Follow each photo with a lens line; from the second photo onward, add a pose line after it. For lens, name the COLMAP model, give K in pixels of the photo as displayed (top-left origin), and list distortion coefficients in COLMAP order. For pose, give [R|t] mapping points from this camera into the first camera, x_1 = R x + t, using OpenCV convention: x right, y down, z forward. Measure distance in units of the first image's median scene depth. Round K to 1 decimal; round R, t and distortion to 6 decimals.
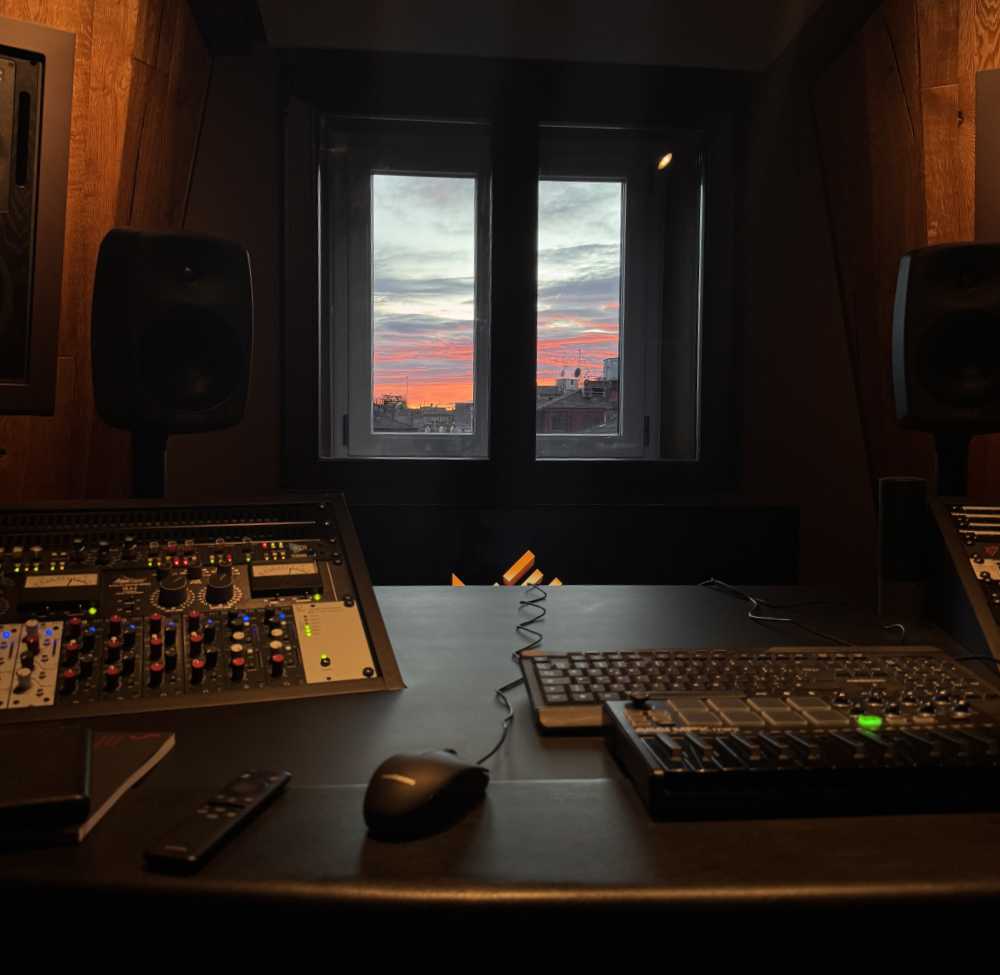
lens RADIAL K [[968.8, 0, 500.0], [0, 968.8, 487.5], [0, 0, 1]] dist [-0.004138, -0.013316]
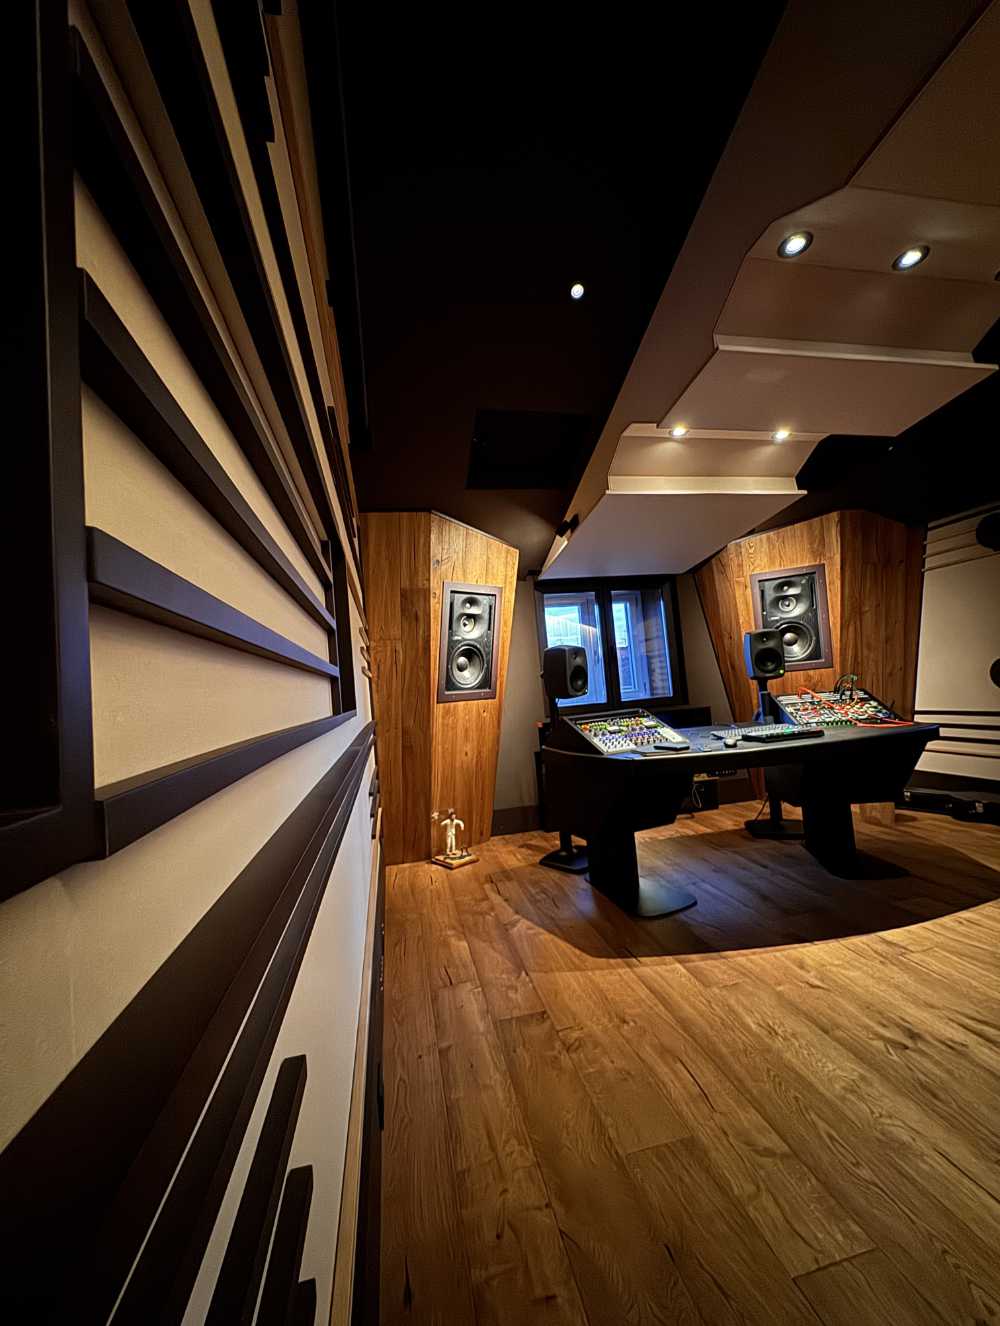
lens RADIAL K [[532.9, 0, 500.0], [0, 532.9, 663.0], [0, 0, 1]] dist [-0.001086, -0.000204]
pose [[0.991888, -0.085906, 0.093696, -0.747633], [0.096089, 0.989253, -0.110210, 0.007659], [-0.083221, 0.118319, 0.989482, -0.969884]]
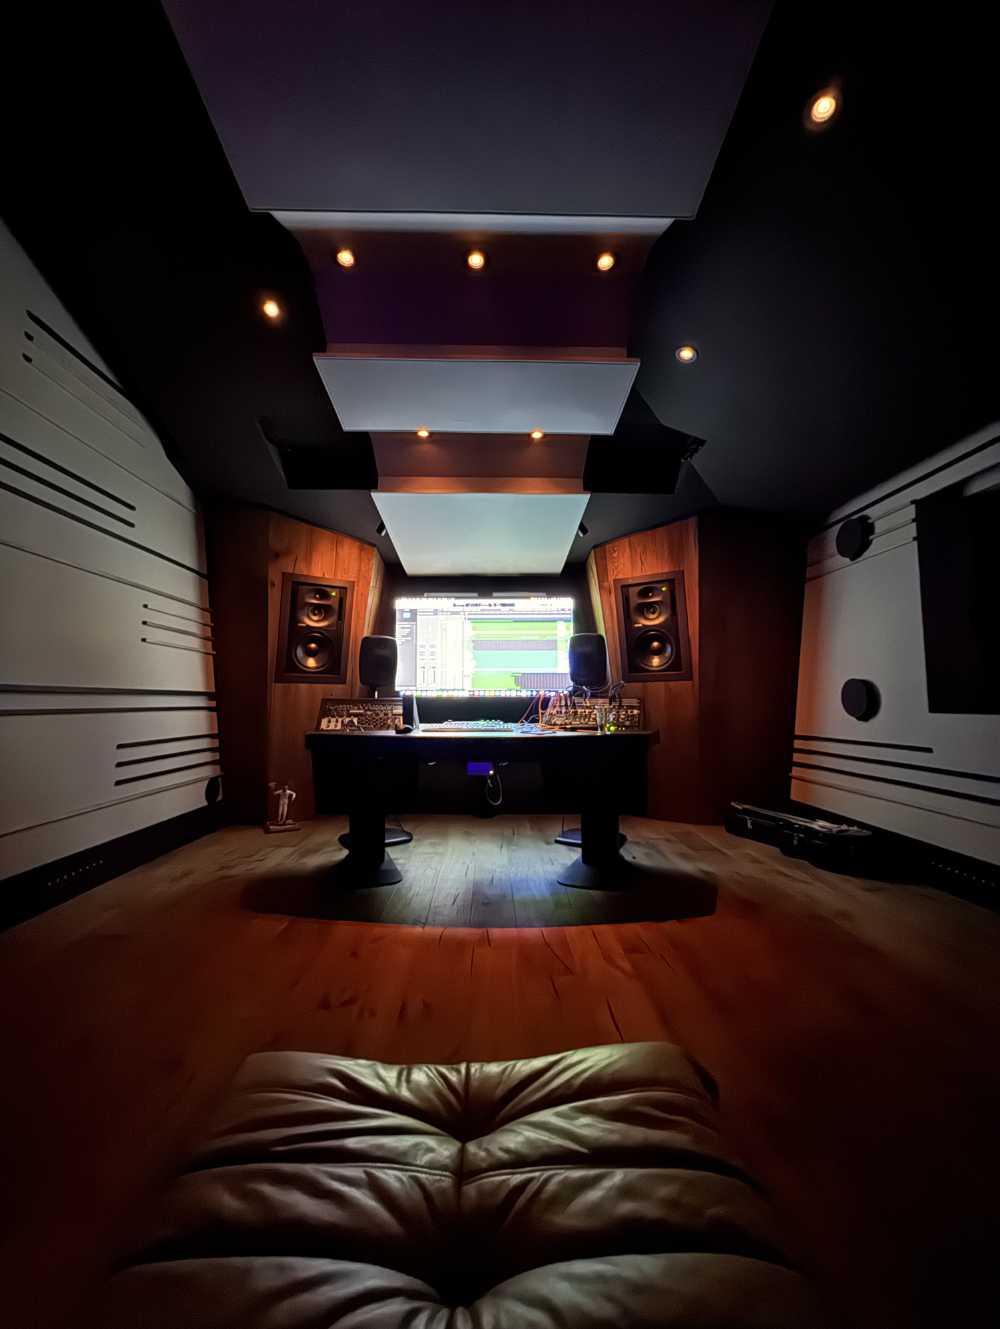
lens RADIAL K [[534.1, 0, 500.0], [0, 534.1, 664.5], [0, 0, 1]] dist [-0.001086, -0.000204]
pose [[0.994766, -0.015933, -0.100933, 0.358620], [0.003144, 0.992073, -0.125622, 0.121100], [0.102135, 0.124647, 0.986930, -1.053885]]
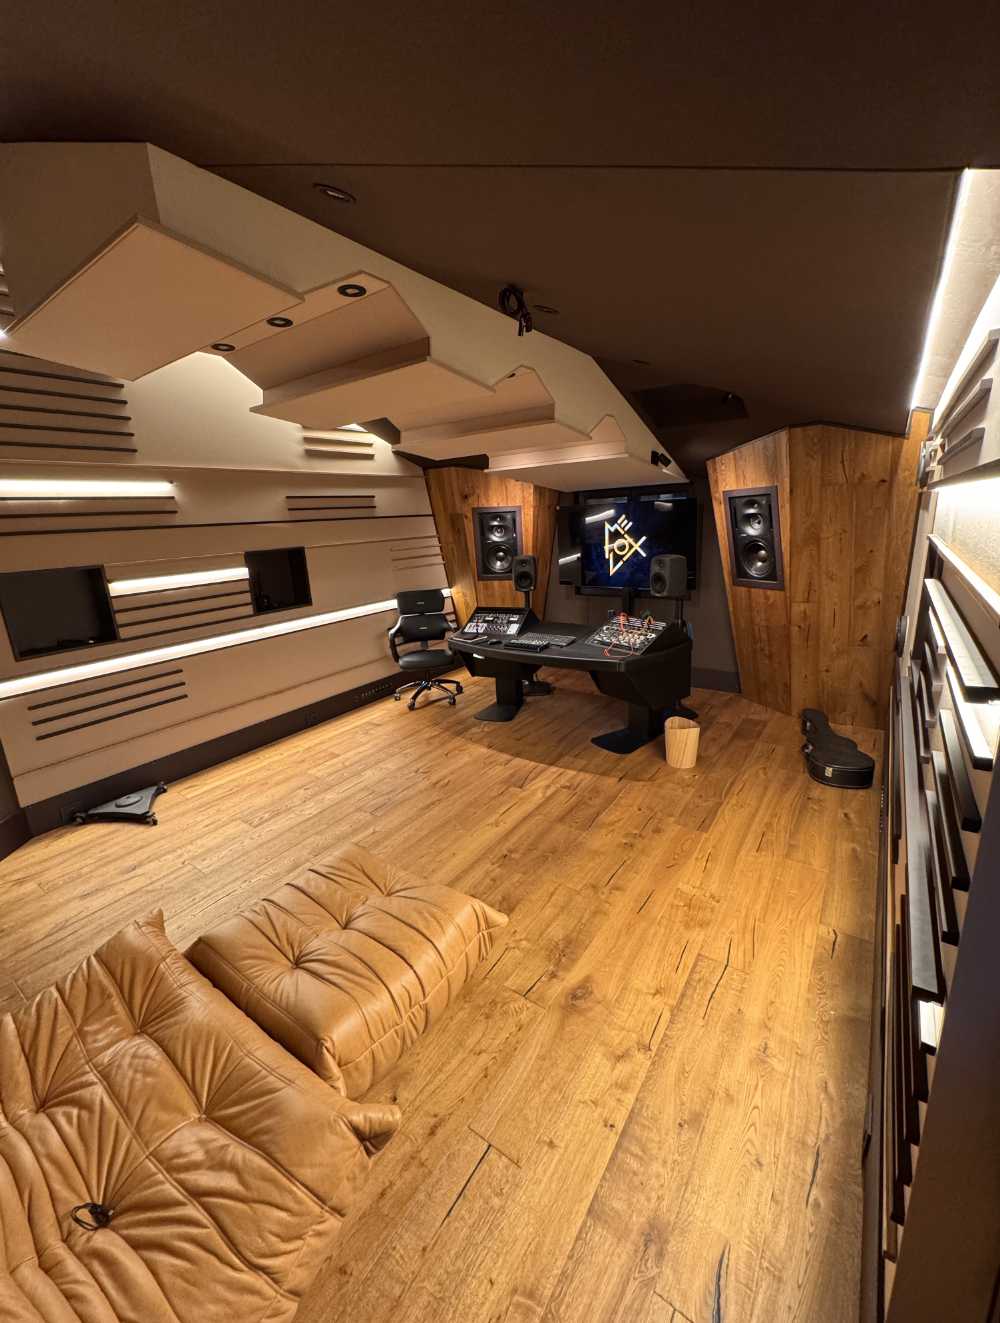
lens RADIAL K [[531.7, 0, 500.0], [0, 531.7, 661.5], [0, 0, 1]] dist [-0.001086, -0.000204]
pose [[0.739019, 0.130785, -0.660867, 1.596018], [0.015971, 0.977298, 0.211266, -0.304173], [0.673495, -0.166685, 0.720153, -1.350248]]
